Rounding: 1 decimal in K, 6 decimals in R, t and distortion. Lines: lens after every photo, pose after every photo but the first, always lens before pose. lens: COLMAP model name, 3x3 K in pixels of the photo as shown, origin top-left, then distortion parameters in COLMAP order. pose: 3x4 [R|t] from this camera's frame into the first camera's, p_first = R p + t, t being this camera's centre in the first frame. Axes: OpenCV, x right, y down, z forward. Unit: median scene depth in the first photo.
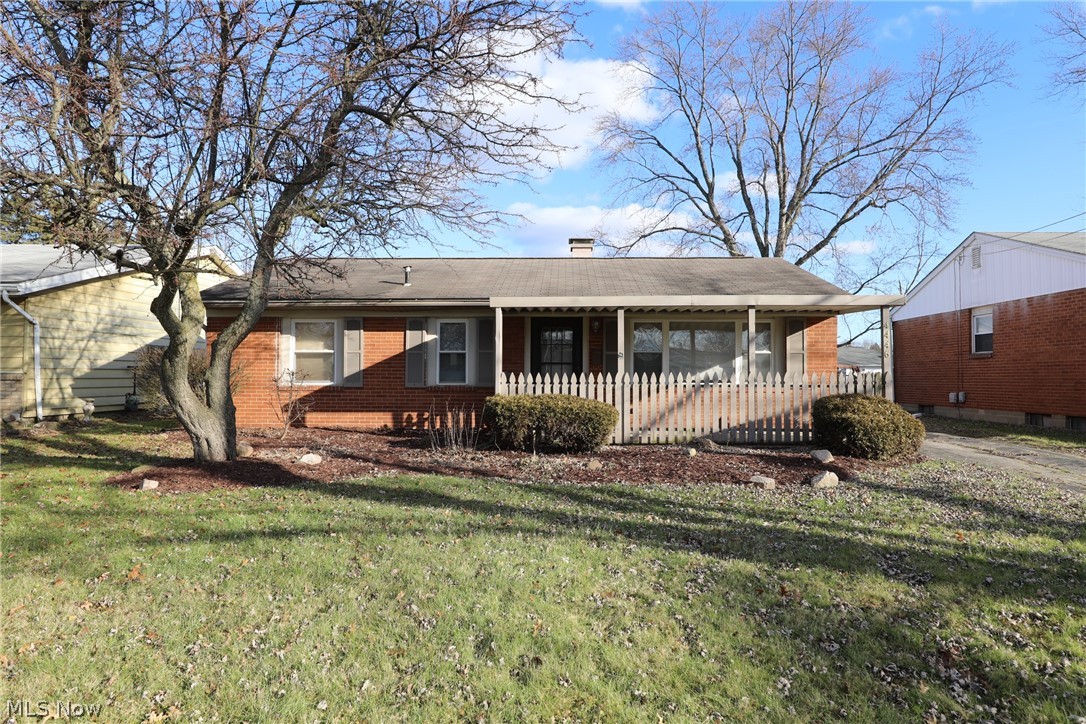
lens RADIAL K [[727.7, 0, 541.0], [0, 727.7, 361.8], [0, 0, 1]] dist [-0.003870, -0.000424]
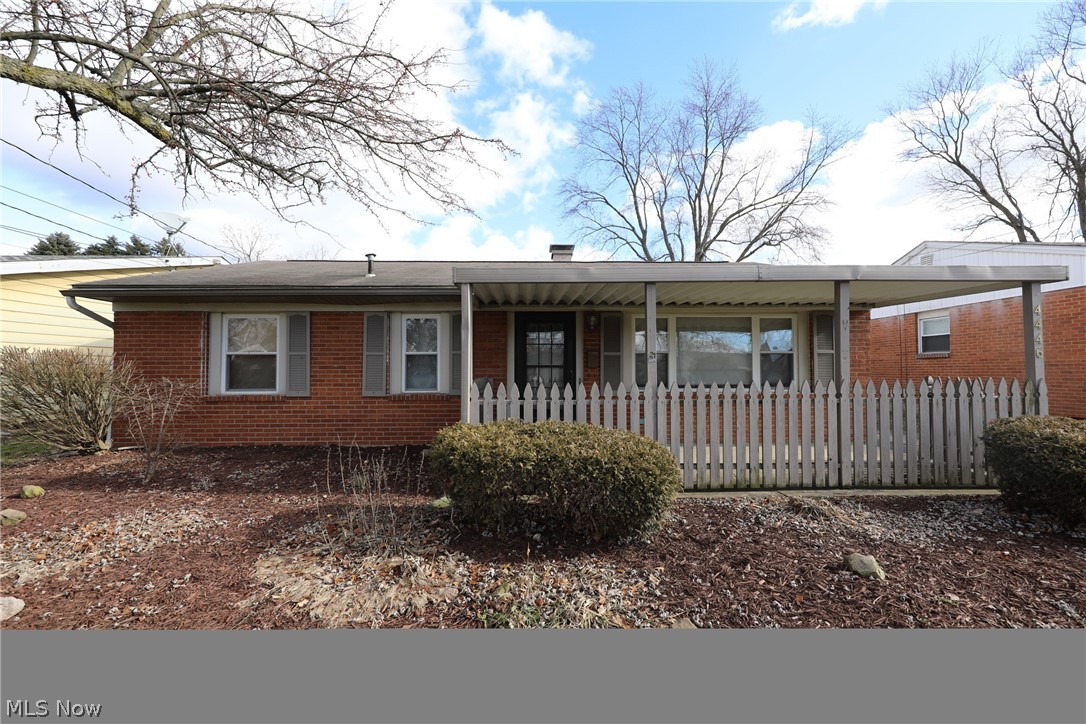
lens RADIAL K [[436.3, 0, 541.9], [0, 436.3, 360.8], [0, 0, 1]] dist [0.000240, 0.000019]
pose [[0.998567, -0.004674, 0.053304, -0.009077], [0.004738, 0.999988, -0.001077, -0.003532], [-0.053298, 0.001328, 0.998578, 0.471836]]
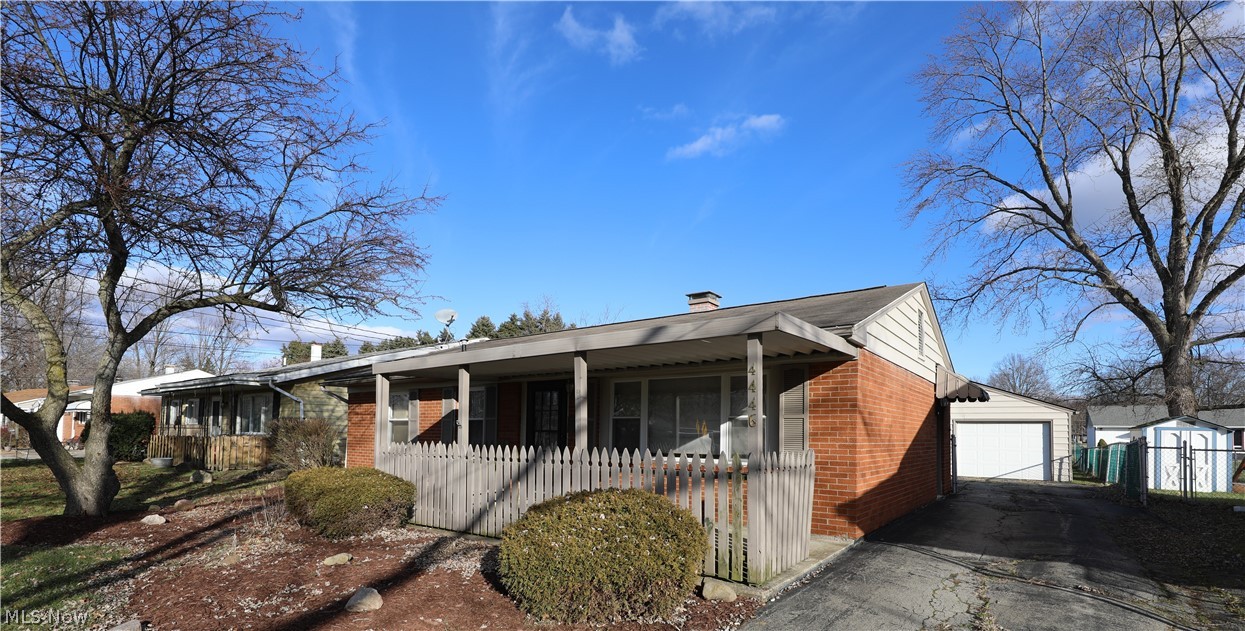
lens RADIAL K [[563.4, 0, 620.5], [0, 563.4, 412.2], [0, 0, 1]] dist [0.009750, 0.000126]
pose [[0.813709, -0.014191, -0.581099, 0.476700], [0.005411, 0.999844, -0.016841, -0.008631], [0.581247, 0.010560, 0.813659, 0.455808]]
